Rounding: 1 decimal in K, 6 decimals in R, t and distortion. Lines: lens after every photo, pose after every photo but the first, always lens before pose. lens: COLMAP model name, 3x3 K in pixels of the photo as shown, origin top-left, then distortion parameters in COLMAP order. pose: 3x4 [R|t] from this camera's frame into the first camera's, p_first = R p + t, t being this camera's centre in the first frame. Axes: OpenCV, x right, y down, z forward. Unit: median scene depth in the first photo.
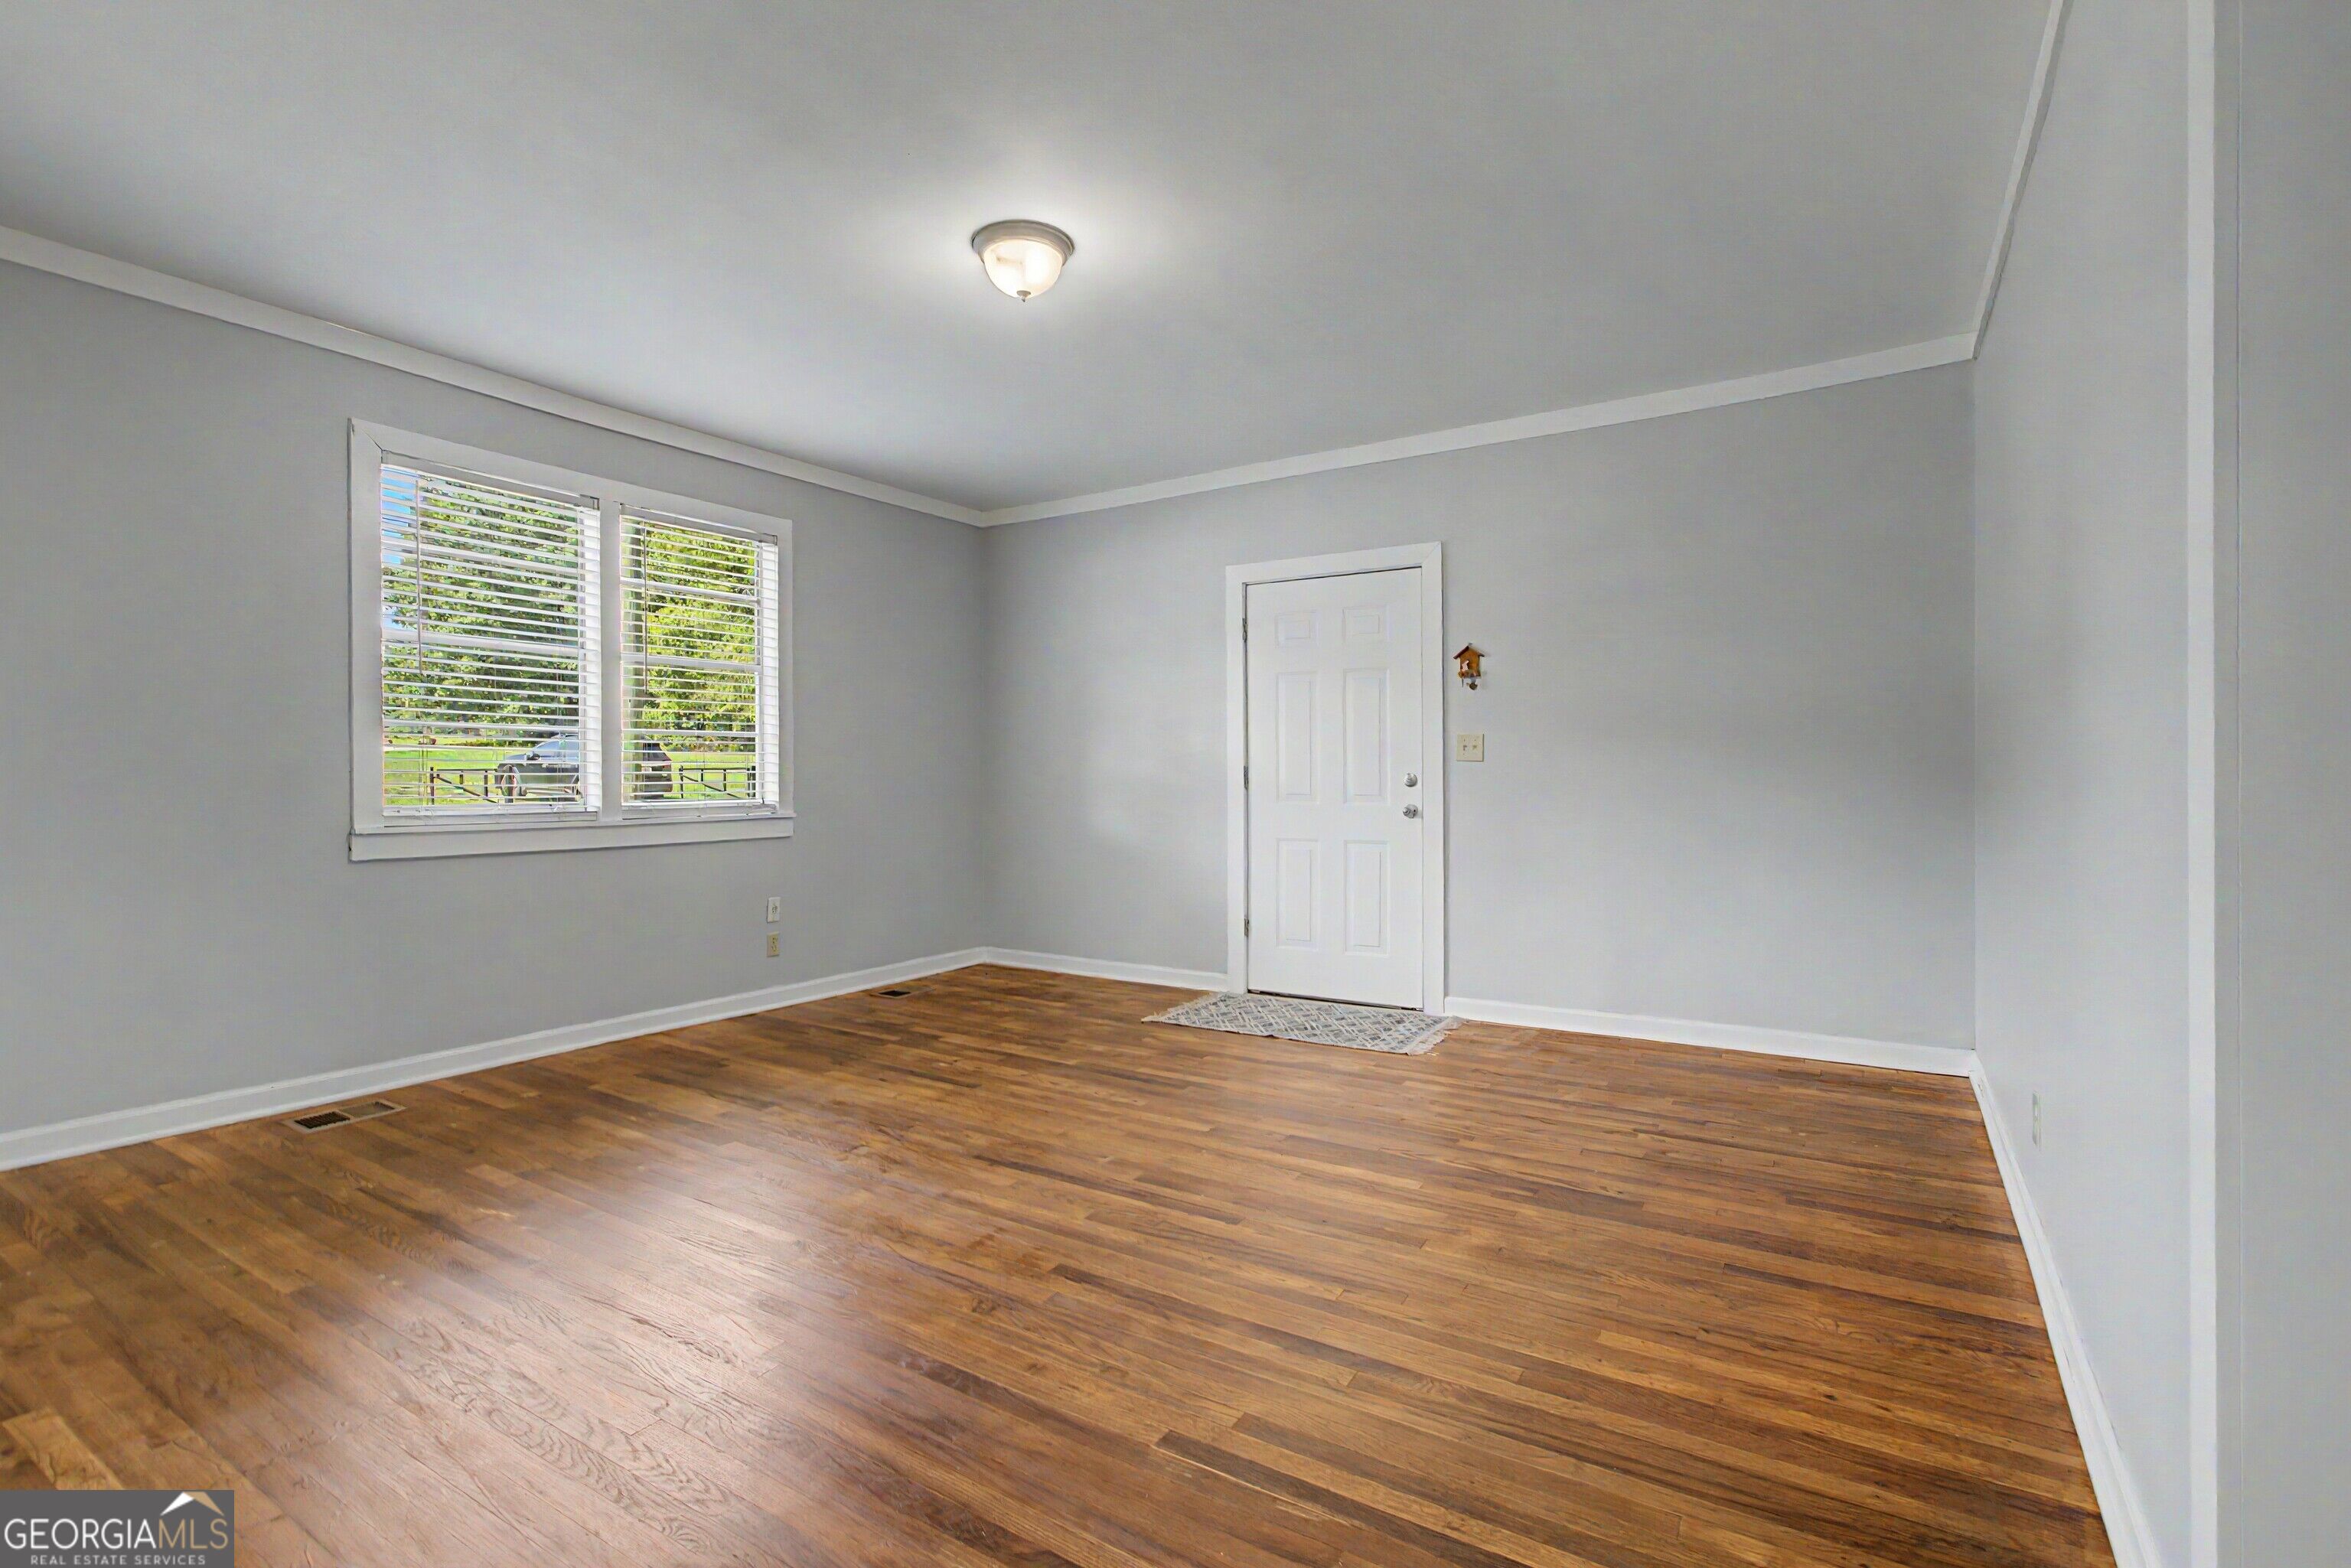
lens RADIAL K [[1131.2, 0, 1172.8], [0, 1131.2, 779.2], [0, 0, 1]] dist [0.022862, 0.001754]
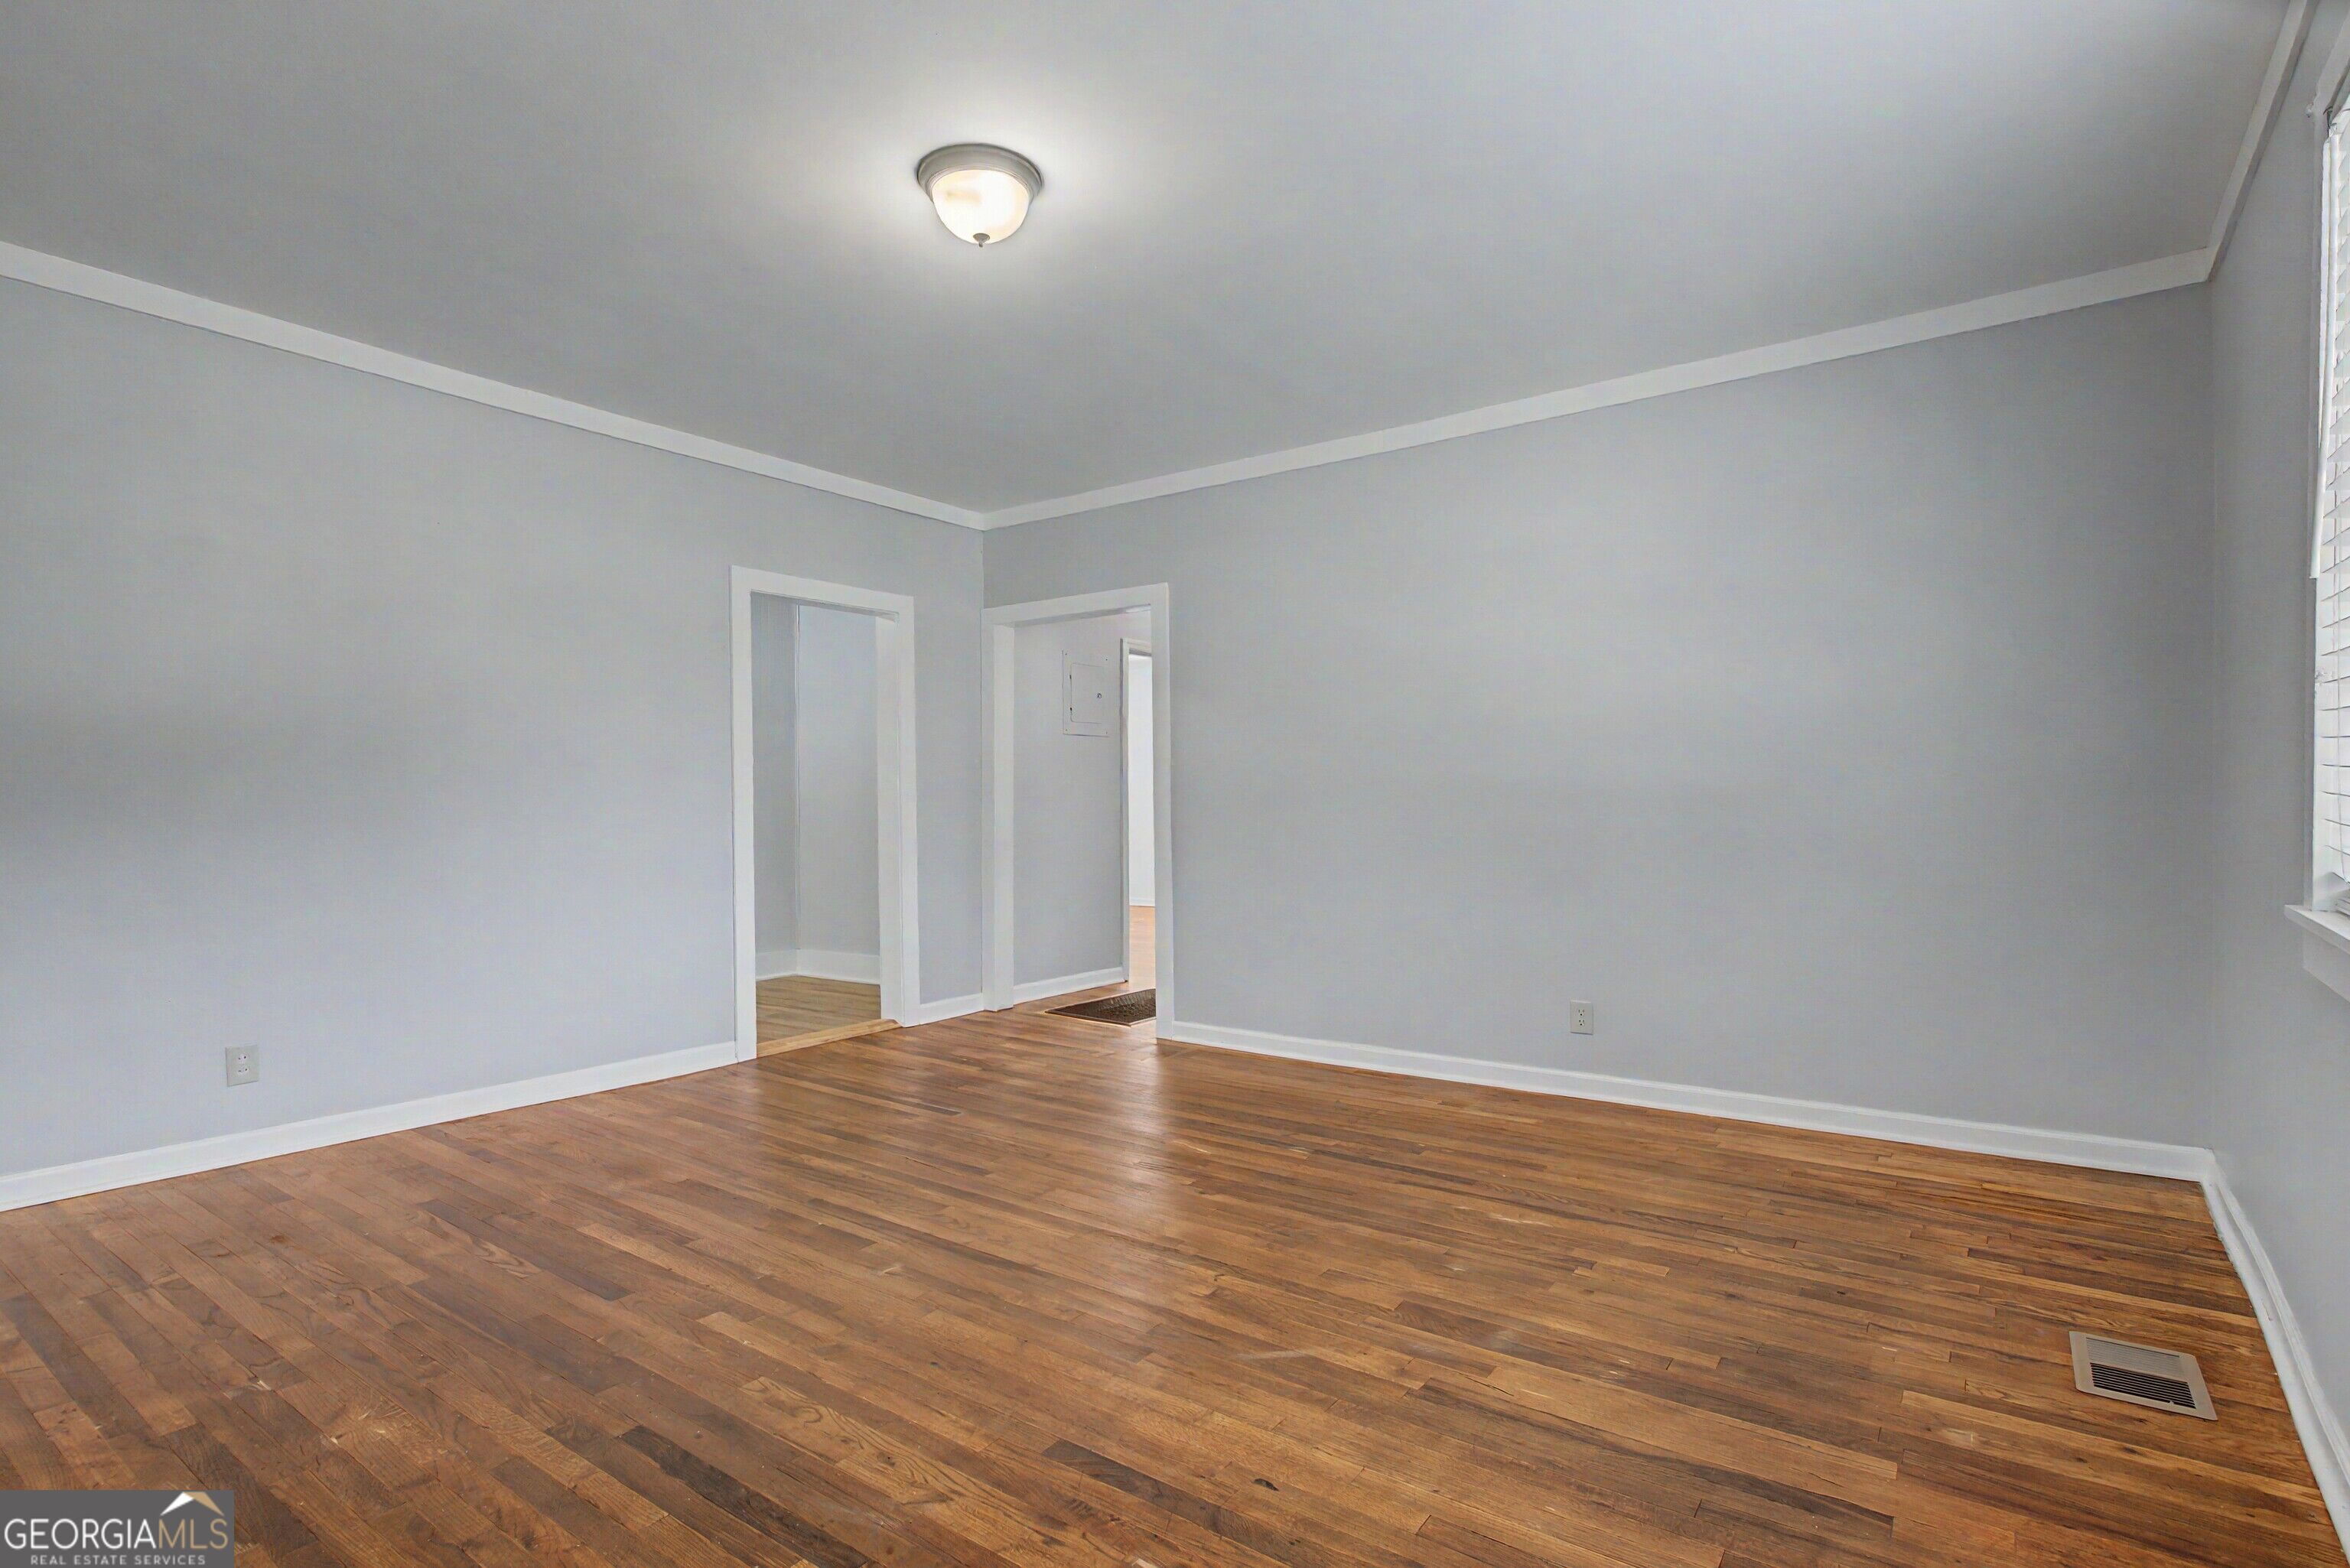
lens RADIAL K [[1130.7, 0, 1176.0], [0, 1130.7, 789.7], [0, 0, 1]] dist [0.022862, 0.001754]
pose [[-0.998361, 0.008442, 0.056610, -0.290244], [0.008748, 0.999948, 0.005162, -0.006411], [-0.056564, 0.005649, -0.998383, 1.685784]]
